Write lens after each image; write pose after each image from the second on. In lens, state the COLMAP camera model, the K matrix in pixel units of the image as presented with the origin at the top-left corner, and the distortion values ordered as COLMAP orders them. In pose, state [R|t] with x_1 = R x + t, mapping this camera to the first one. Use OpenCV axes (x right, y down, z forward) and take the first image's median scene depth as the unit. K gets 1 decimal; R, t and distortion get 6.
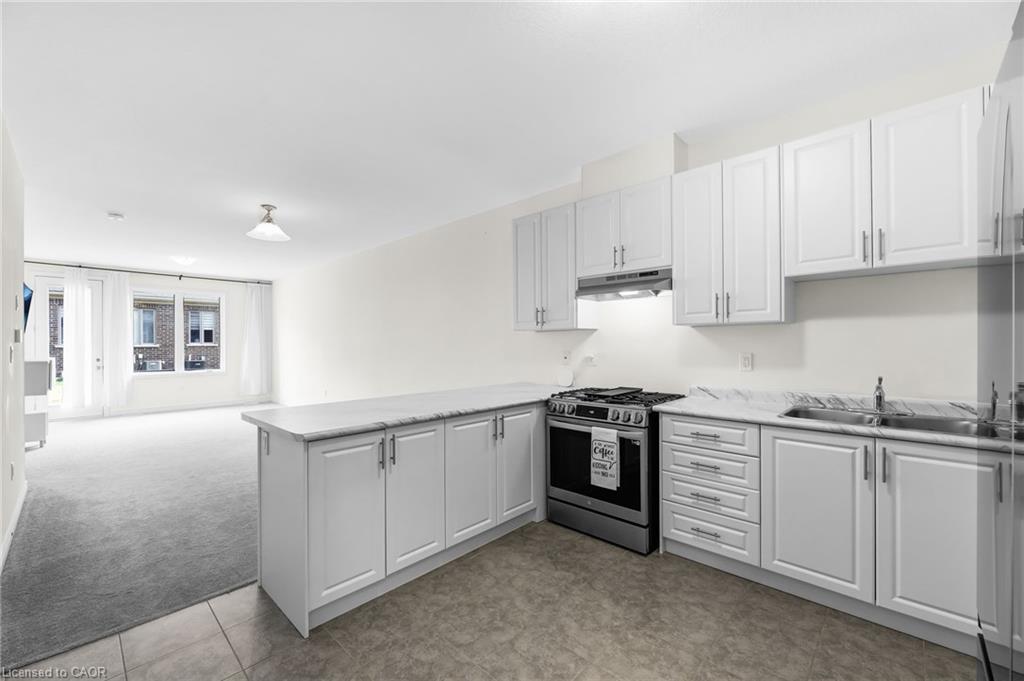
lens RADIAL K [[419.1, 0, 505.9], [0, 419.1, 337.9], [0, 0, 1]] dist [0.001555, -0.001562]
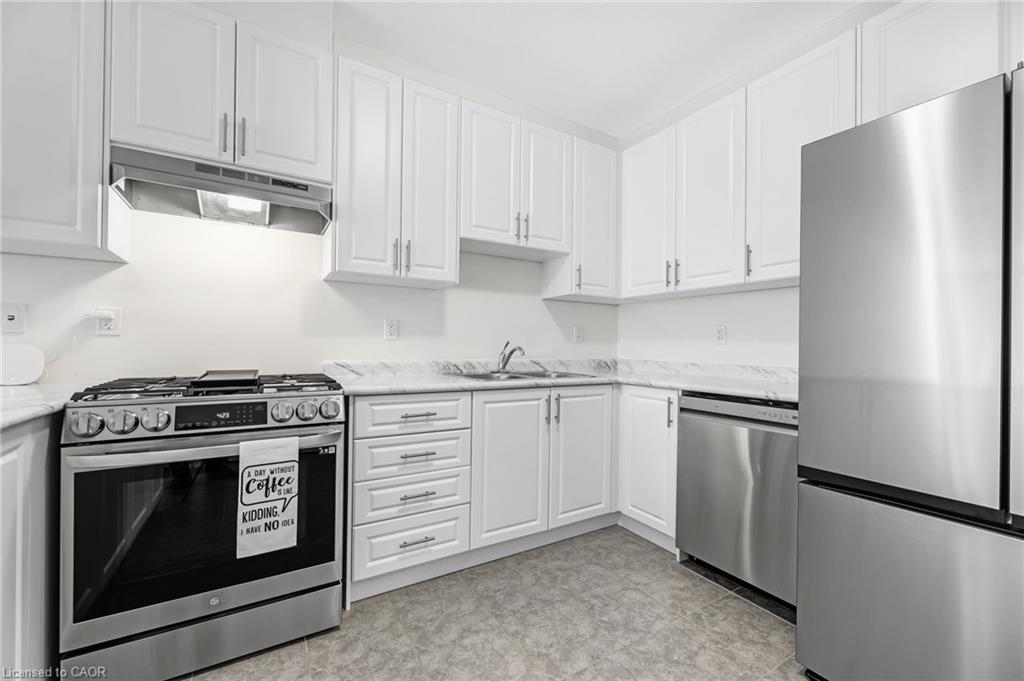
lens RADIAL K [[419.1, 0, 507.7], [0, 419.1, 342.4], [0, 0, 1]] dist [0.001555, -0.001562]
pose [[0.252576, 0.017942, 0.967411, -0.212524], [-0.027555, 0.999556, -0.011344, 0.094908], [-0.967185, -0.023791, 0.252958, 0.603973]]
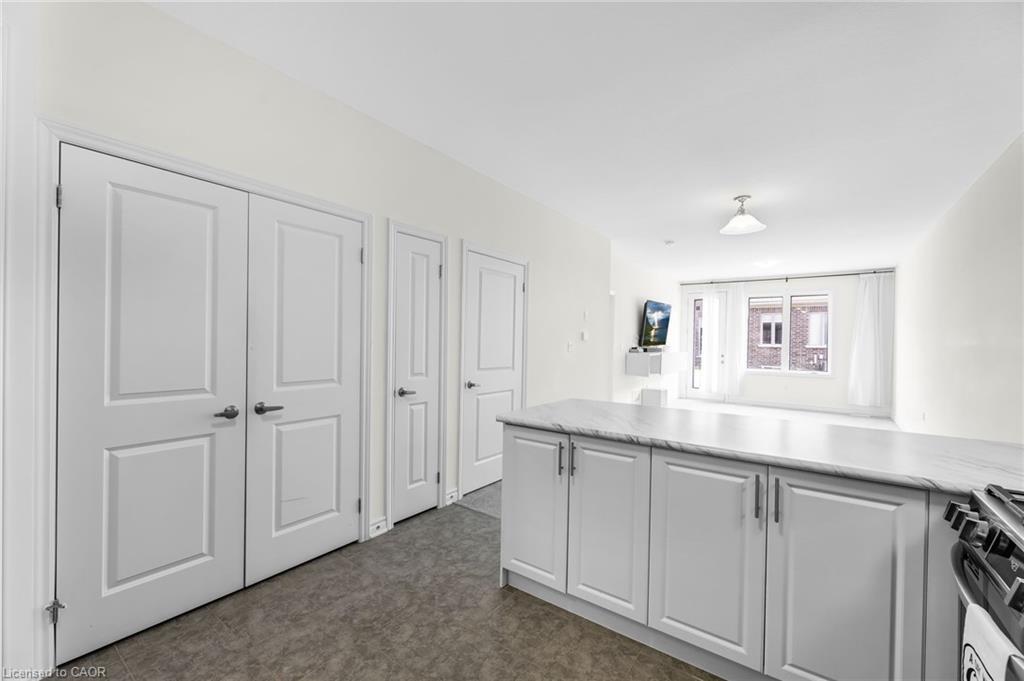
lens RADIAL K [[419.1, 0, 511.2], [0, 419.1, 339.9], [0, 0, 1]] dist [0.001555, -0.001562]
pose [[0.134123, 0.005189, -0.990951, 0.517011], [-0.004625, 0.999979, 0.004610, 0.005181], [0.990954, 0.003964, 0.134144, 0.635902]]
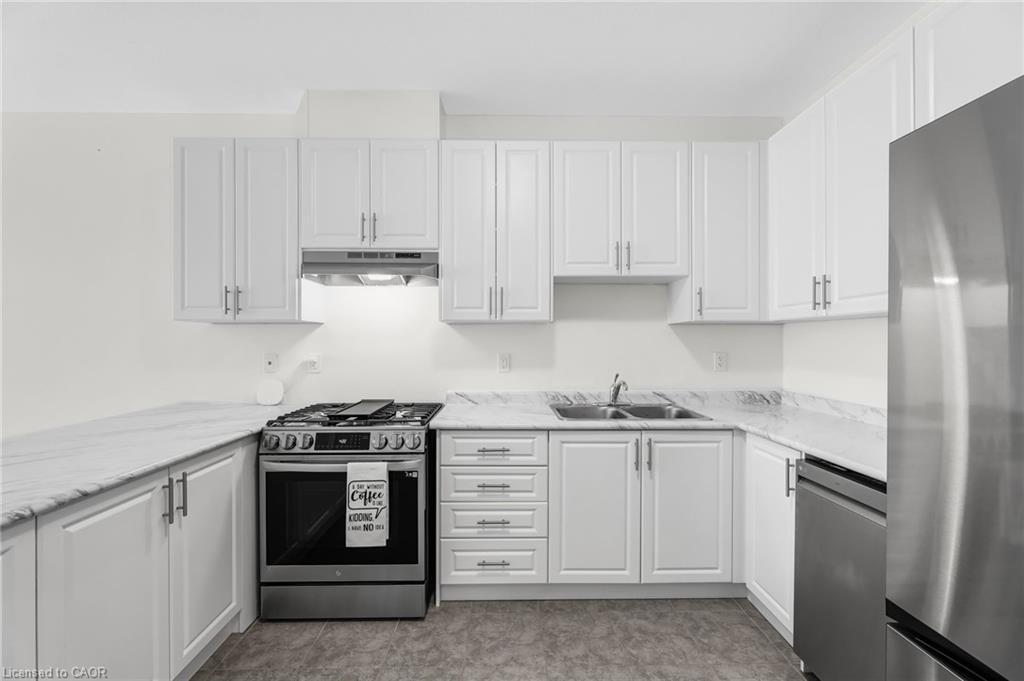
lens RADIAL K [[419.1, 0, 505.9], [0, 419.1, 342.9], [0, 0, 1]] dist [0.001555, -0.001562]
pose [[0.709882, 0.007205, 0.704284, -0.103109], [-0.013235, 0.999908, 0.003111, 0.009209], [-0.704196, -0.011530, 0.709912, 0.350504]]
